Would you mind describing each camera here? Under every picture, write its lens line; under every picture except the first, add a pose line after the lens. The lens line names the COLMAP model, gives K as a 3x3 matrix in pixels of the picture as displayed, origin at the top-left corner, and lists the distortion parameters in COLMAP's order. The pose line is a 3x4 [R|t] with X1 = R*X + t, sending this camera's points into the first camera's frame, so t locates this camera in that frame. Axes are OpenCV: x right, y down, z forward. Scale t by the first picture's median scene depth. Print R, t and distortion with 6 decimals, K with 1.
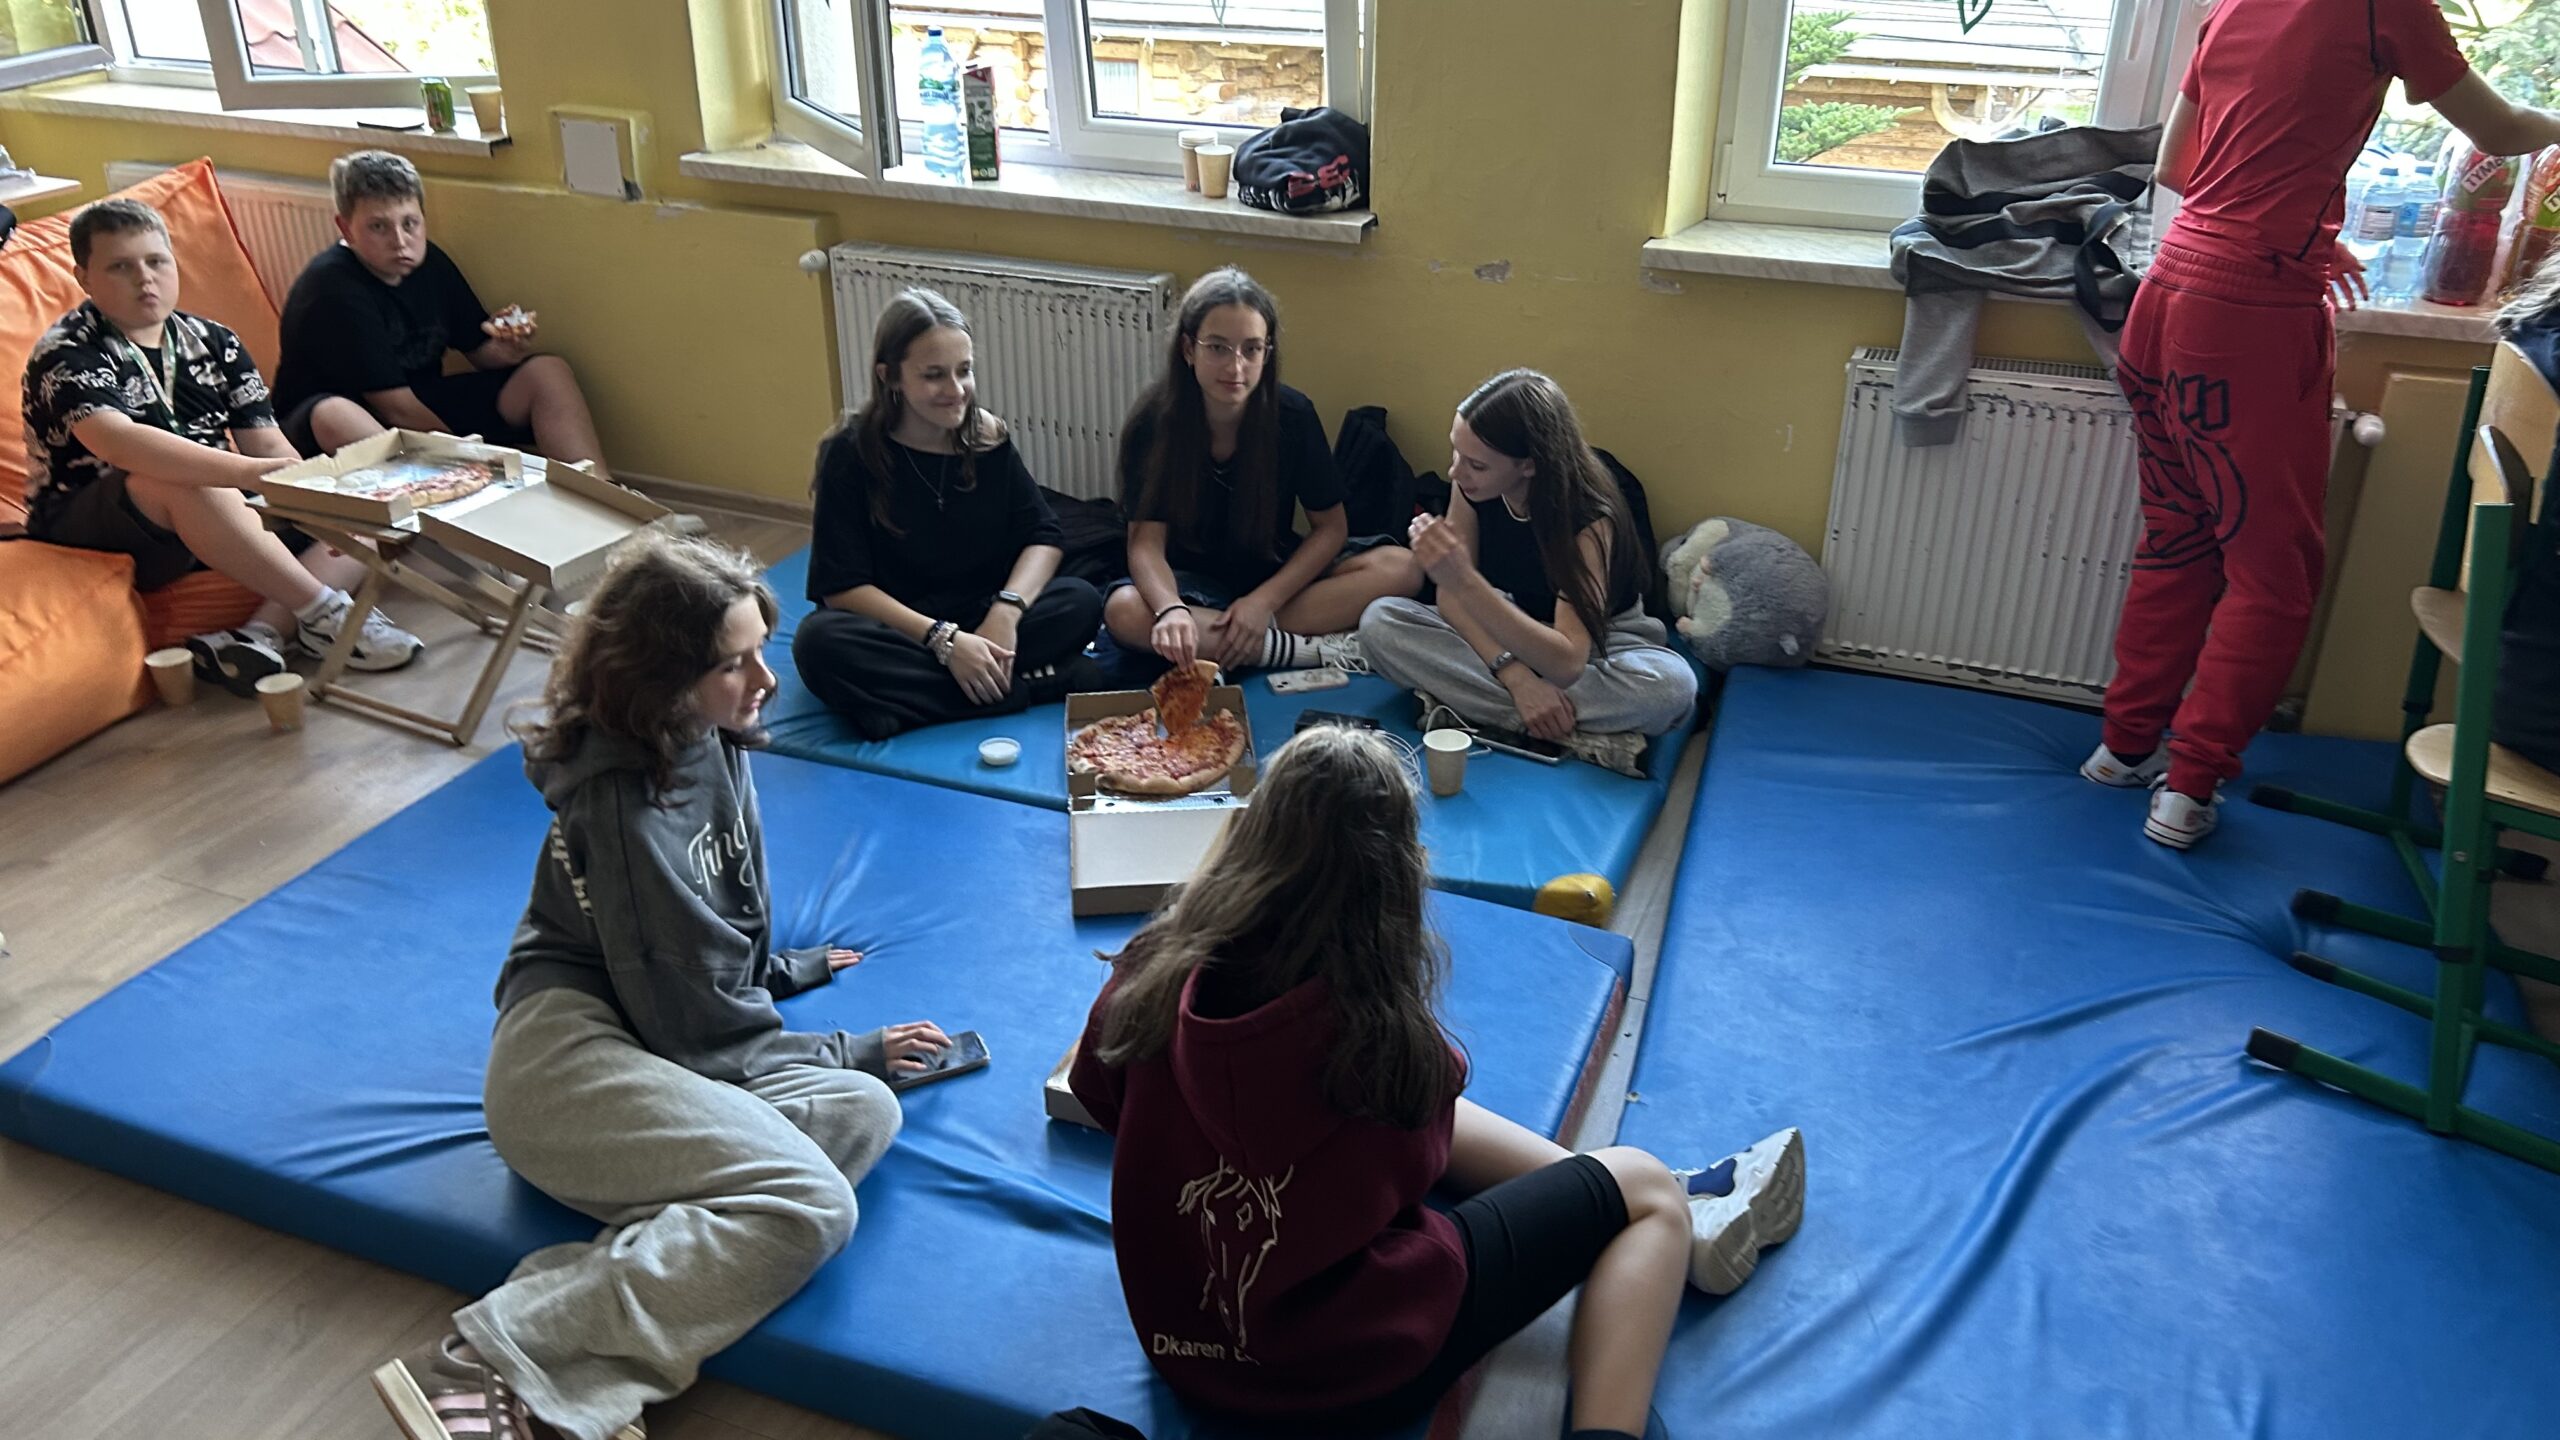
lens RADIAL K [[1923.1, 0, 1282.2], [0, 1923.1, 720.3], [0, 0, 1]] dist [0.005900, 0.005220]
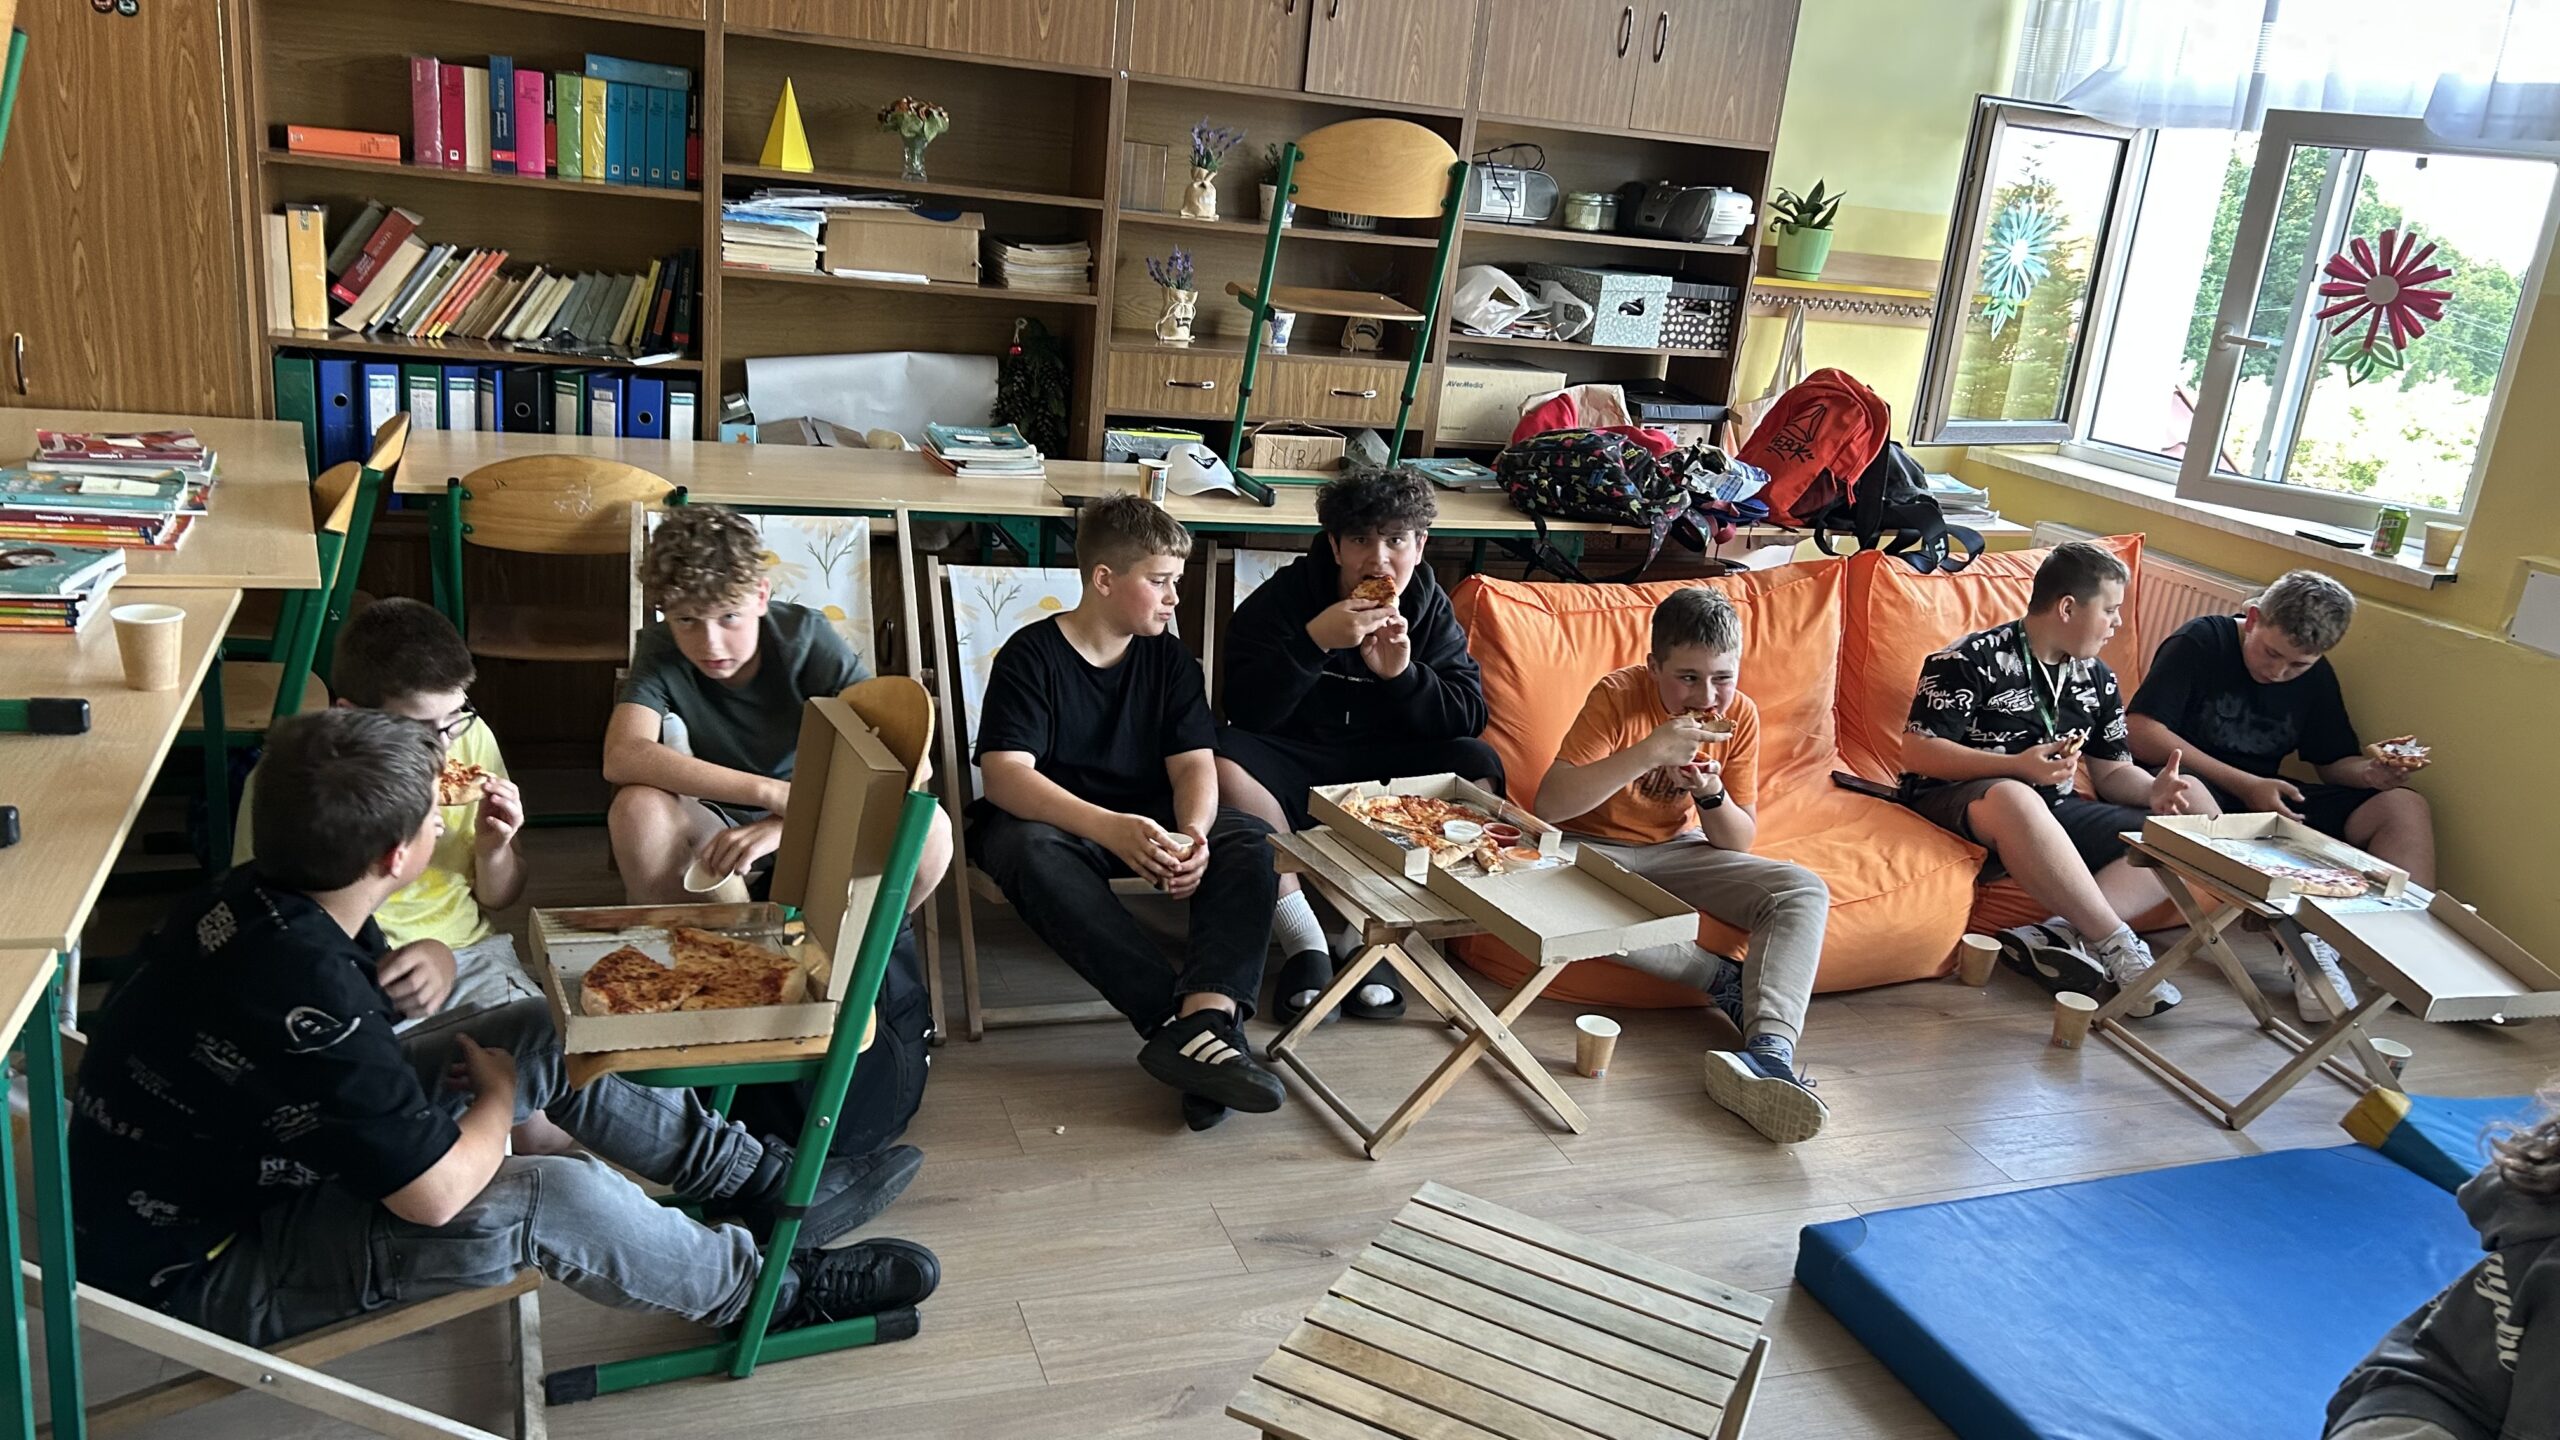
lens RADIAL K [[1923.1, 0, 1279.6], [0, 1923.1, 723.8], [0, 0, 1]] dist [0.005900, 0.005220]
pose [[0.659379, 0.273180, -0.700423, -0.113712], [-0.410959, 0.911109, -0.031526, 0.054252], [0.629549, 0.308632, 0.713032, -0.065404]]
